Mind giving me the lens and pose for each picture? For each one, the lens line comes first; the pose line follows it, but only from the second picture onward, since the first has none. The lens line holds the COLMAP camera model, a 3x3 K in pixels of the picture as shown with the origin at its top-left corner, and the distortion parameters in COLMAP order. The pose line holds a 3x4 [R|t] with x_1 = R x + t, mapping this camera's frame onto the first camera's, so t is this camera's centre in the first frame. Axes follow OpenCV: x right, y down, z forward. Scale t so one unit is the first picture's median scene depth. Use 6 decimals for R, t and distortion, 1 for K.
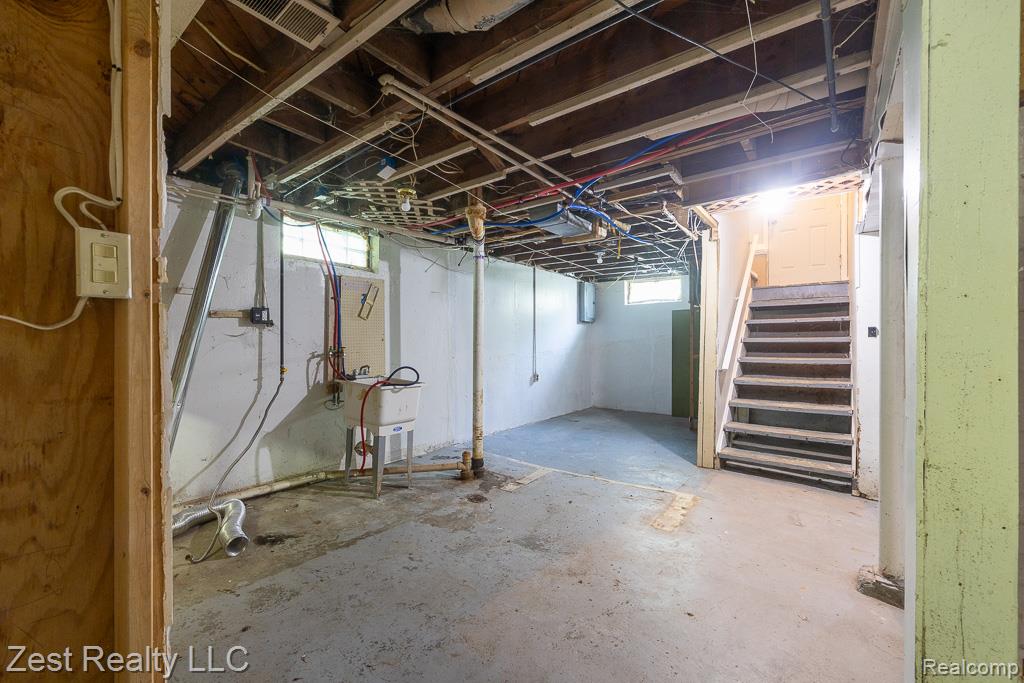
lens RADIAL K [[421.3, 0, 506.1], [0, 421.3, 343.3], [0, 0, 1]] dist [0.003160, 0.000021]
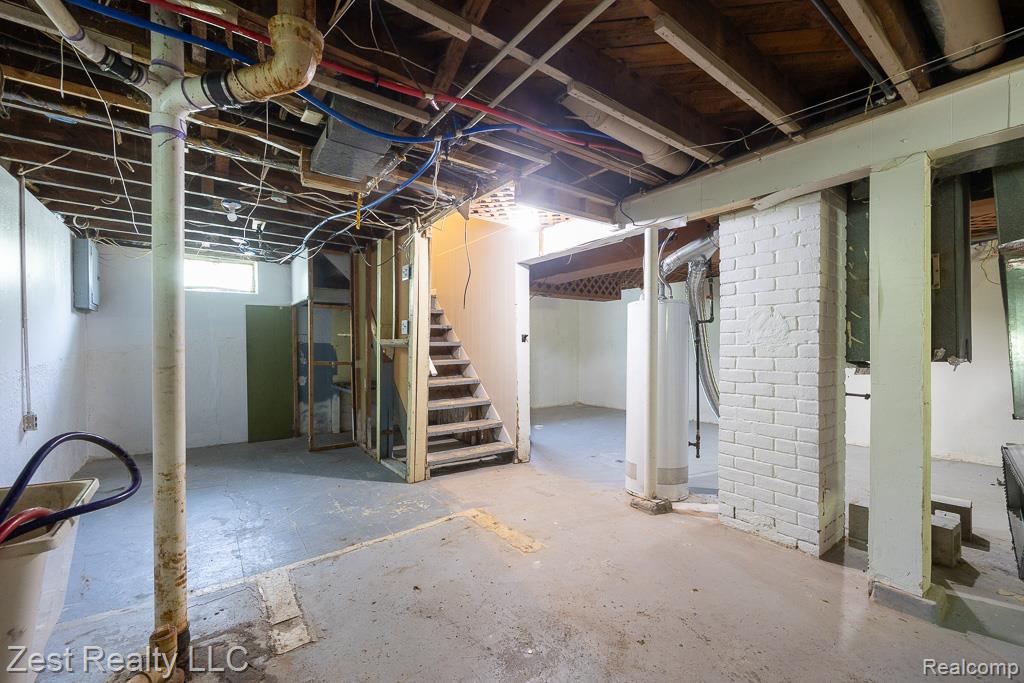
lens RADIAL K [[421.3, 0, 509.4], [0, 421.3, 347.1], [0, 0, 1]] dist [0.003160, 0.000021]
pose [[0.265211, -0.001207, 0.964190, -0.391011], [0.005739, 0.999983, -0.000327, 0.002133], [-0.964173, 0.005620, 0.265213, 0.606015]]
